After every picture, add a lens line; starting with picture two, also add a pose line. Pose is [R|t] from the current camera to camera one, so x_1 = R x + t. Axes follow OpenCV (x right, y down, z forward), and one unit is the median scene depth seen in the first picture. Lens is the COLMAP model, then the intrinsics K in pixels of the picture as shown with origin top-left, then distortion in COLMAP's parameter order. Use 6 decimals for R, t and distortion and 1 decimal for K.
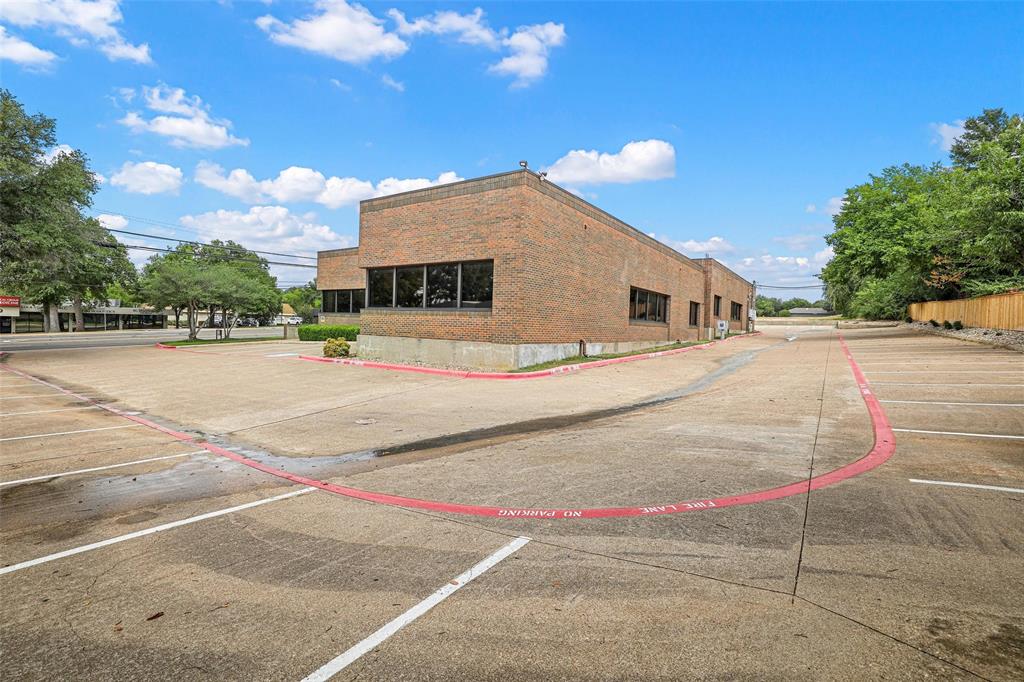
lens RADIAL K [[476.3, 0, 512.0], [0, 476.3, 341.0], [0, 0, 1]] dist [-0.029148, 0.008521]
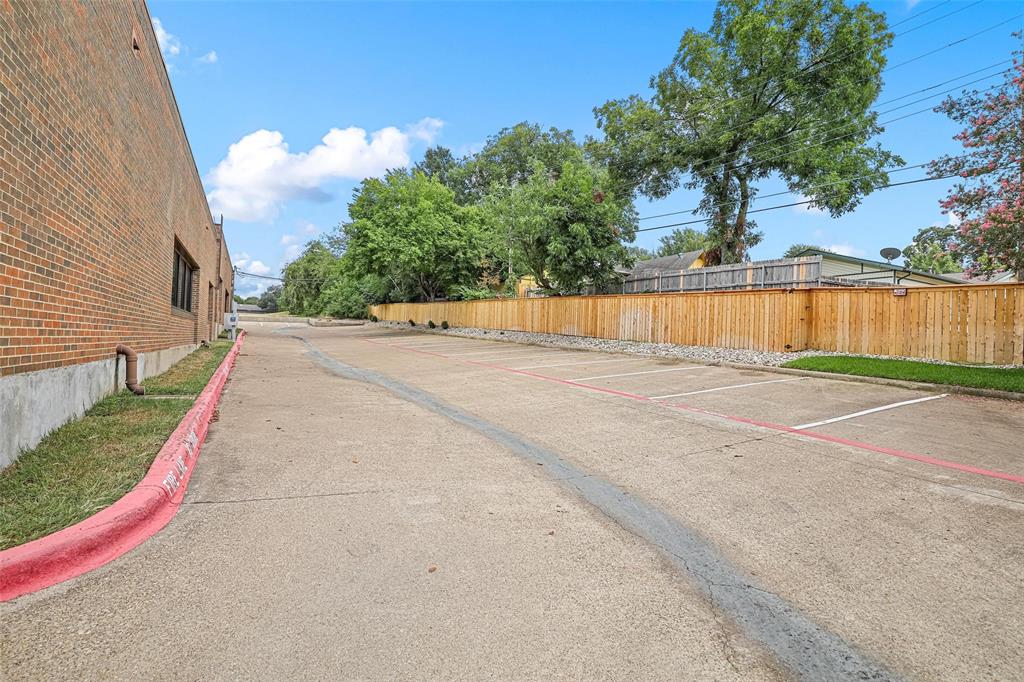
lens RADIAL K [[486.7, 0, 497.5], [0, 486.7, 341.4], [0, 0, 1]] dist [-0.002385, -0.000317]
pose [[0.473050, -0.012494, 0.880947, -0.026756], [0.006635, 0.999922, 0.010618, -0.005078], [-0.881010, 0.000822, 0.473096, 0.313328]]
